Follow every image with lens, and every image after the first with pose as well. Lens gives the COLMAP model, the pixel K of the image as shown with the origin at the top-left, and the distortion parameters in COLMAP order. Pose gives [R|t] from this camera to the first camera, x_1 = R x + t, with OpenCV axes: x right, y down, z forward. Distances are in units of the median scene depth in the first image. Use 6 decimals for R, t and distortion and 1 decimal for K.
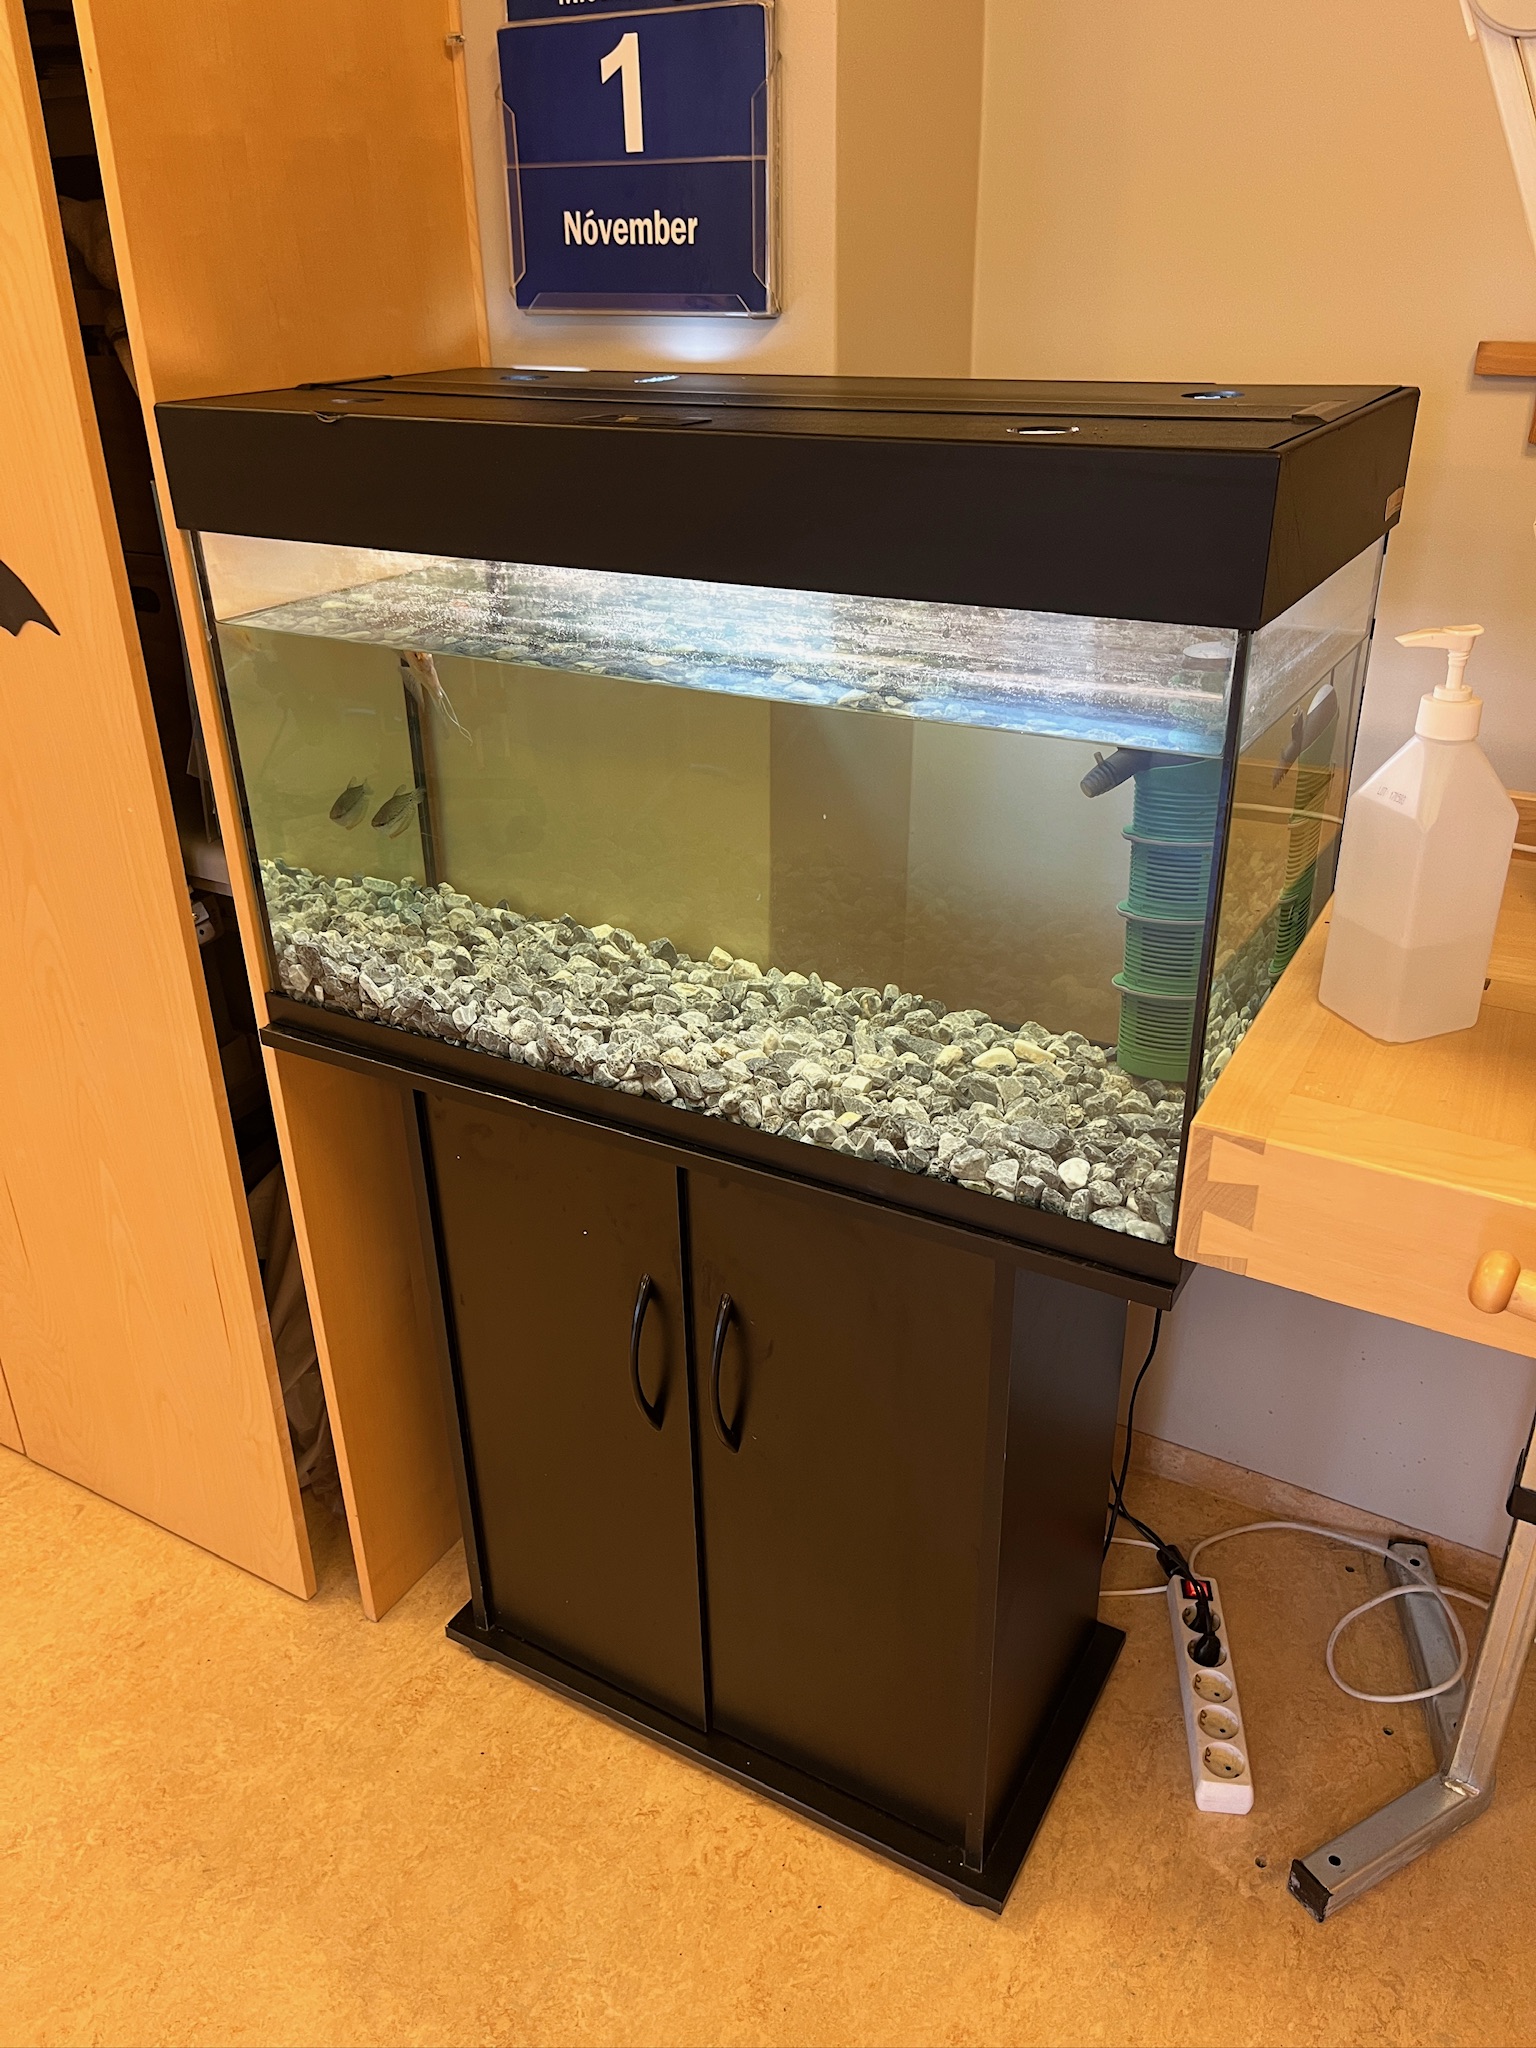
lens RADIAL K [[1574.5, 0, 757.8], [0, 1574.5, 1025.3], [0, 0, 1]] dist [0.062496, -0.099770]
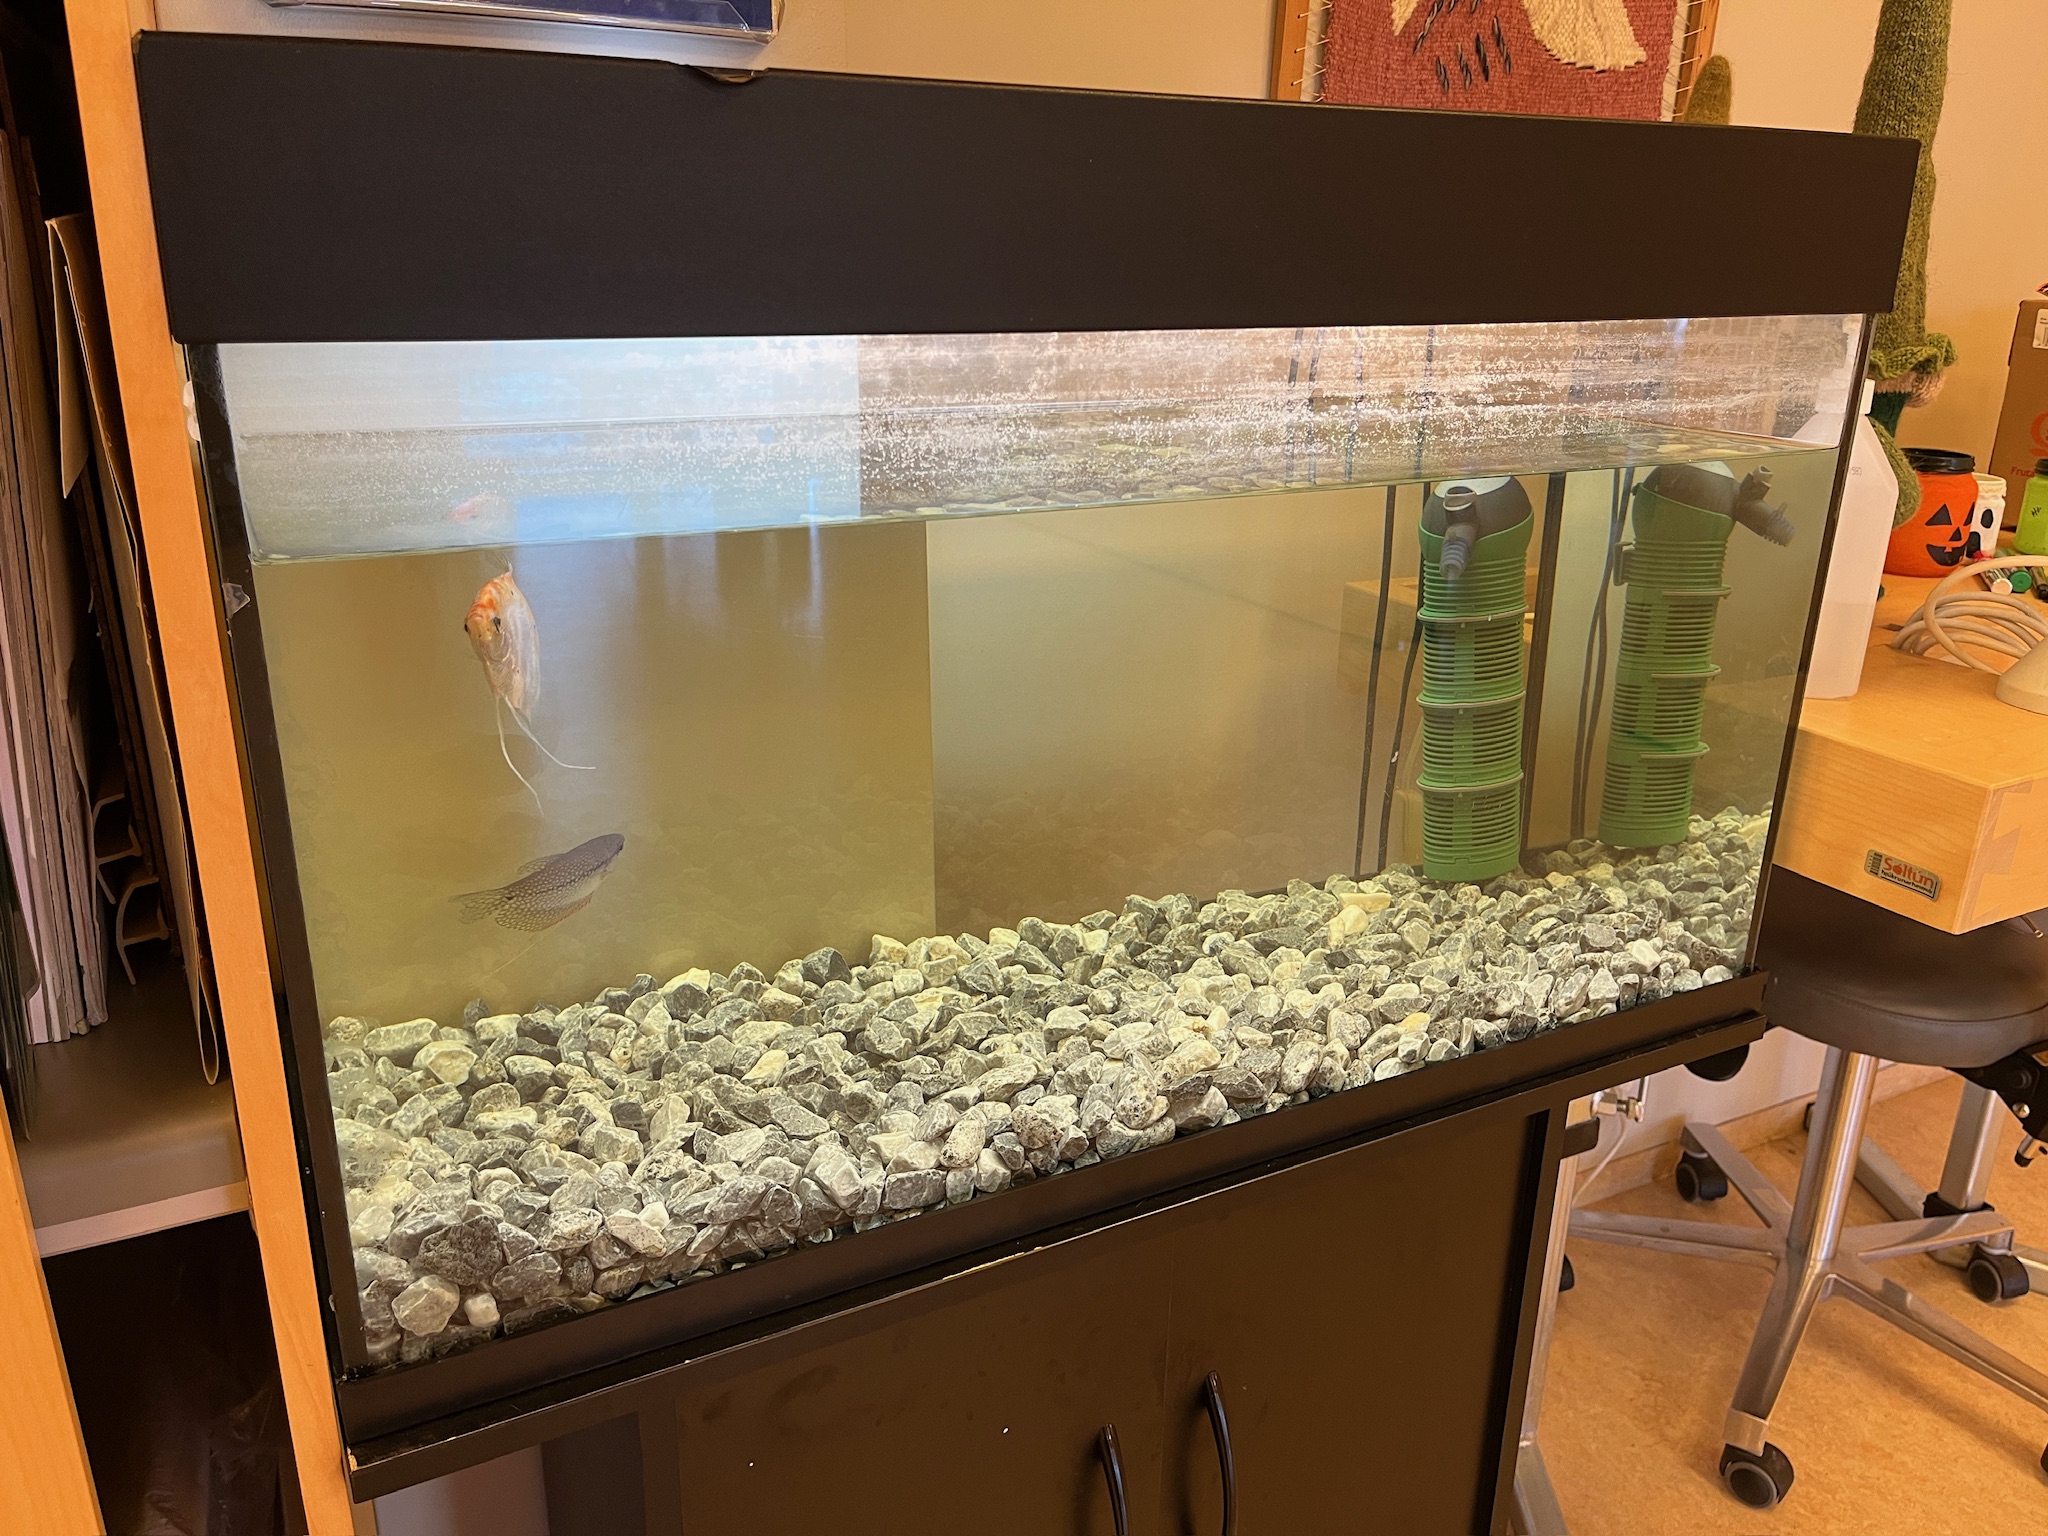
lens RADIAL K [[1574.5, 0, 1049.8], [0, 1574.5, 766.7], [0, 0, 1]] dist [0.062496, -0.099770]
pose [[0.517968, -0.249489, 0.818208, -0.535411], [0.354437, 0.933143, 0.060158, -0.140203], [-0.778514, 0.258843, 0.571766, 0.554388]]
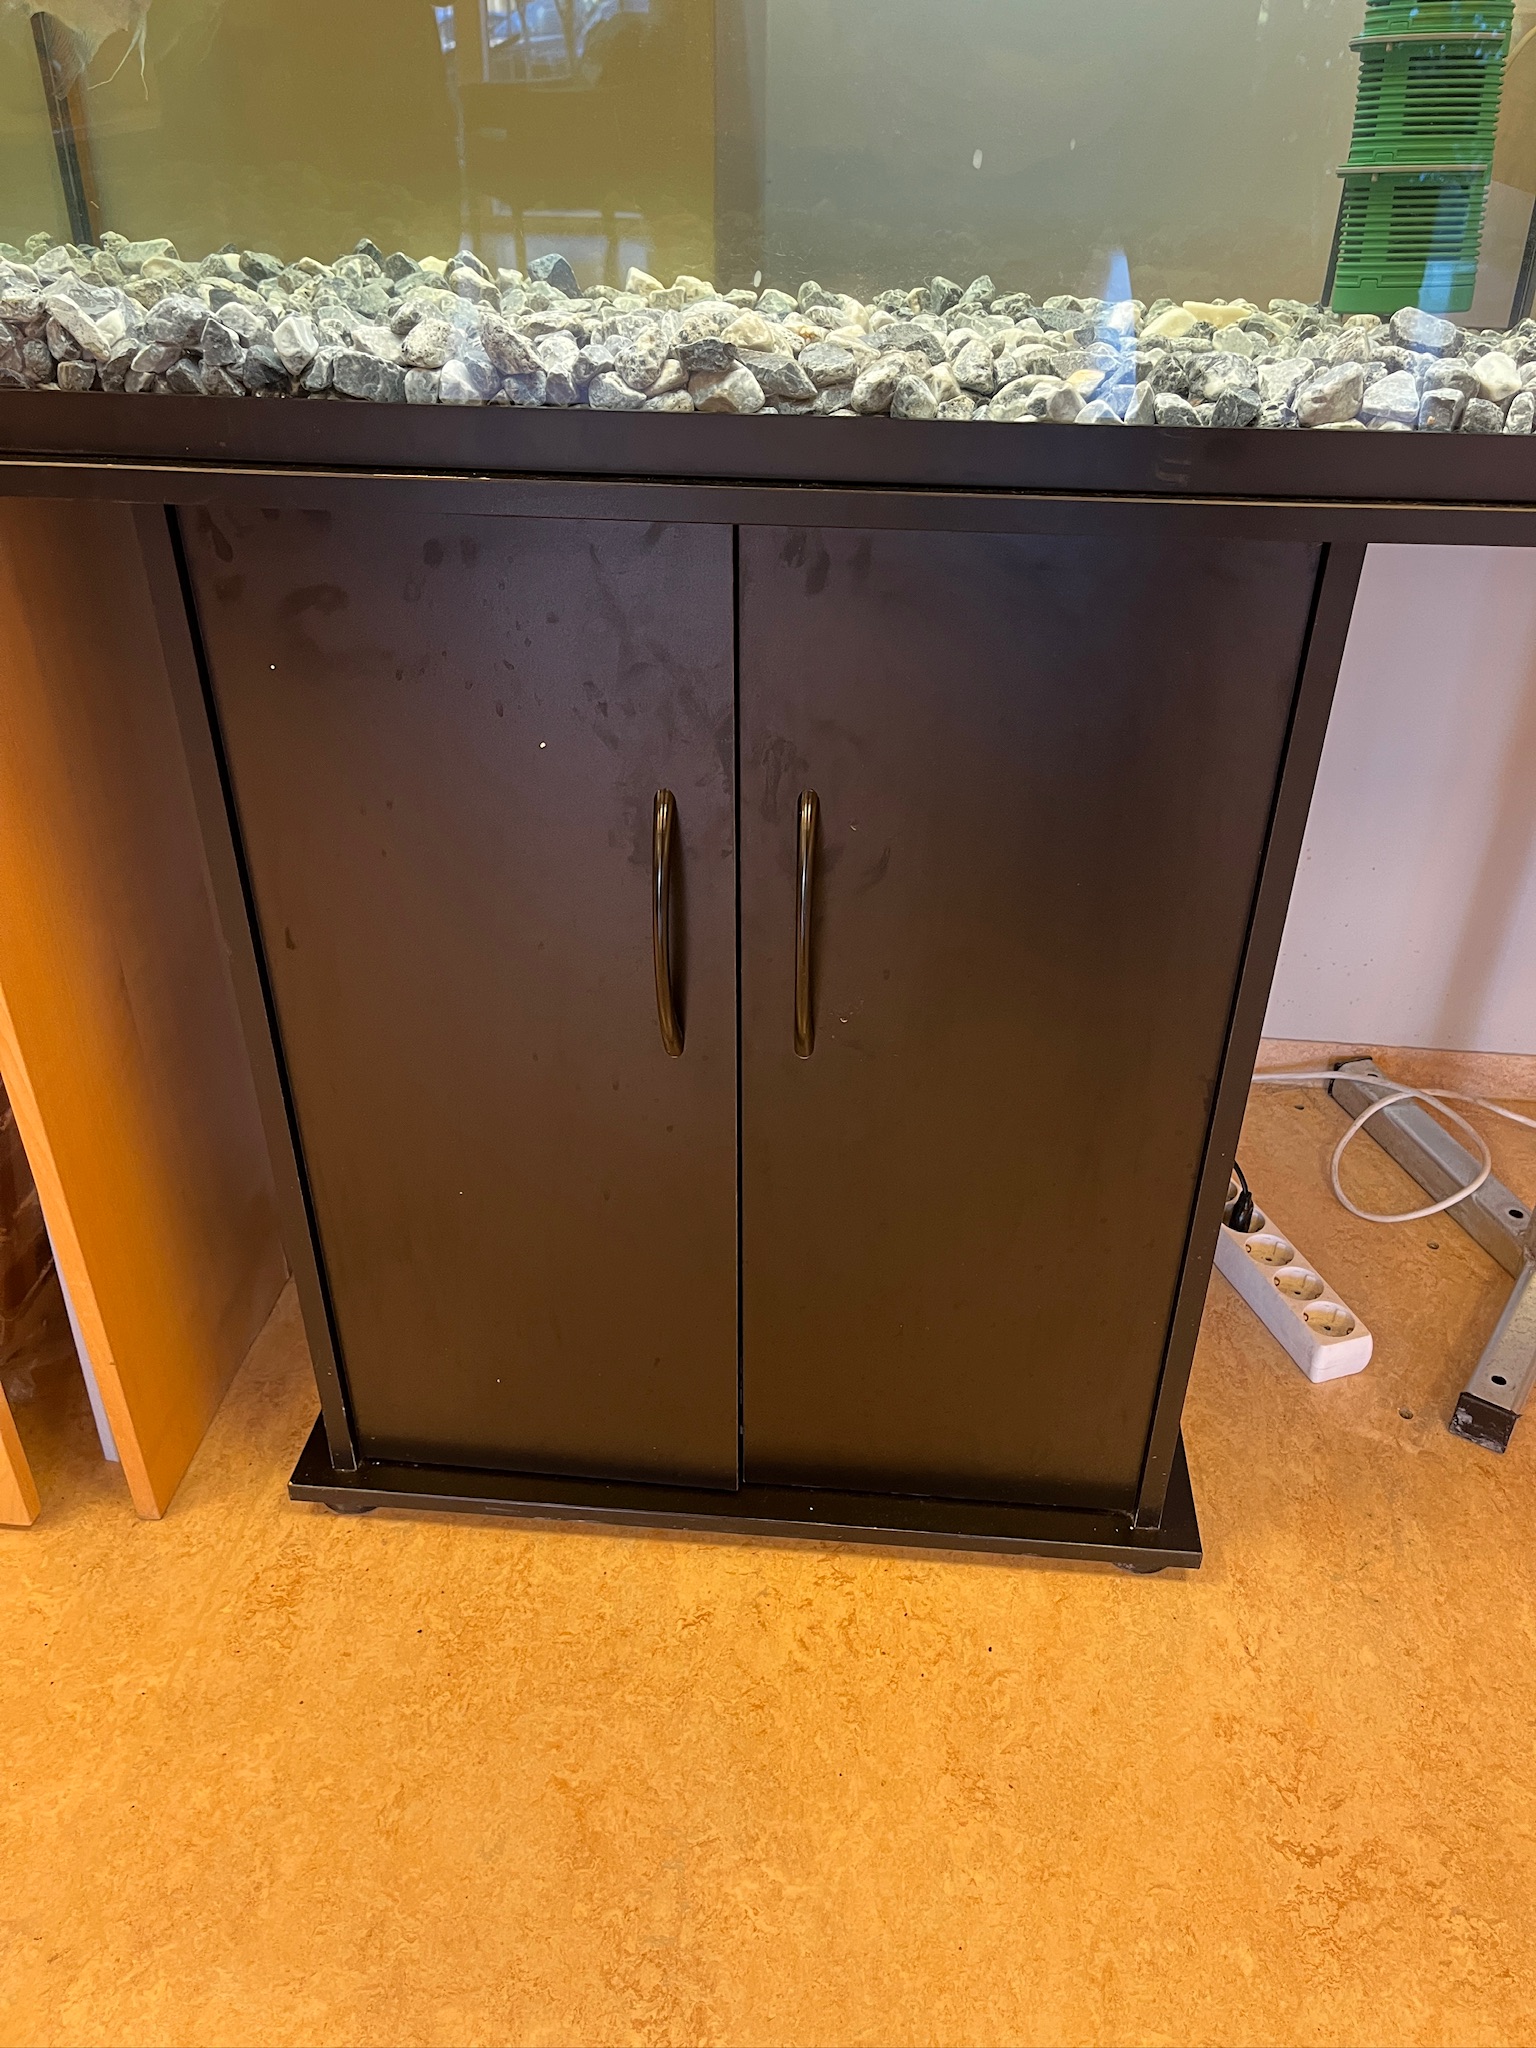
lens RADIAL K [[1574.5, 0, 781.8], [0, 1574.5, 1020.8], [0, 0, 1]] dist [0.062496, -0.099770]
pose [[0.902050, -0.204905, 0.379895, -0.273266], [0.164761, 0.976951, 0.135721, 0.164680], [-0.398949, -0.059835, 0.915019, 0.398958]]
